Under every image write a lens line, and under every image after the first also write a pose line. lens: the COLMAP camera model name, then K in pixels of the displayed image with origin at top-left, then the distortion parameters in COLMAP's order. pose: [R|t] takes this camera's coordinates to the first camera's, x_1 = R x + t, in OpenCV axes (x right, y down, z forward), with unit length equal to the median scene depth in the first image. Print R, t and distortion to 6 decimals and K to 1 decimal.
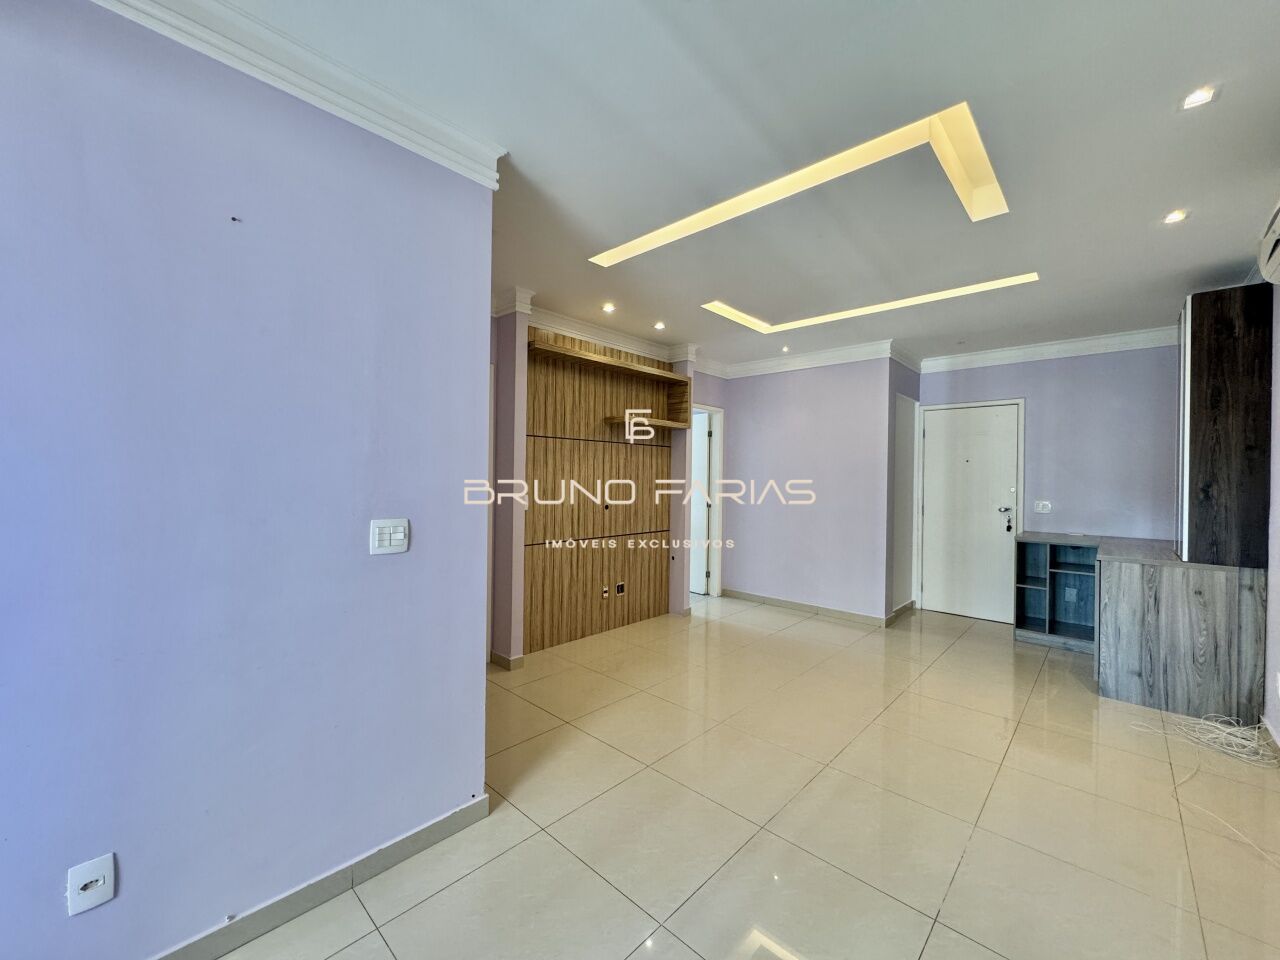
lens RADIAL K [[514.2, 0, 642.5], [0, 514.2, 477.5], [0, 0, 1]] dist [-0.000723, 0.000169]
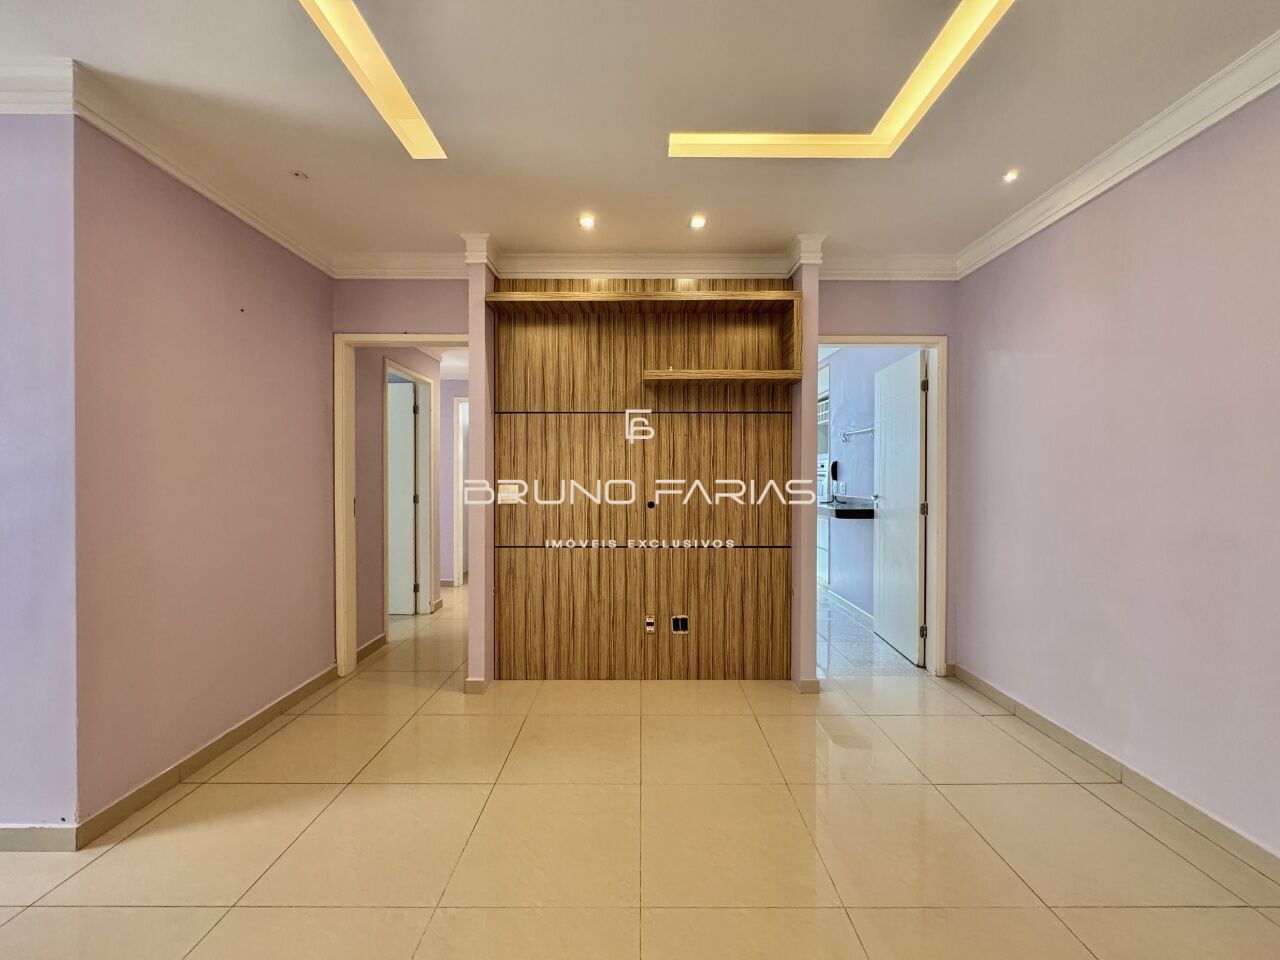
lens RADIAL K [[514.2, 0, 644.3], [0, 514.2, 478.4], [0, 0, 1]] dist [-0.000723, 0.000169]
pose [[0.681062, -0.010548, -0.732150, 0.466052], [0.007937, 0.999944, -0.007023, 0.027543], [0.732183, -0.001028, 0.681108, 0.535373]]
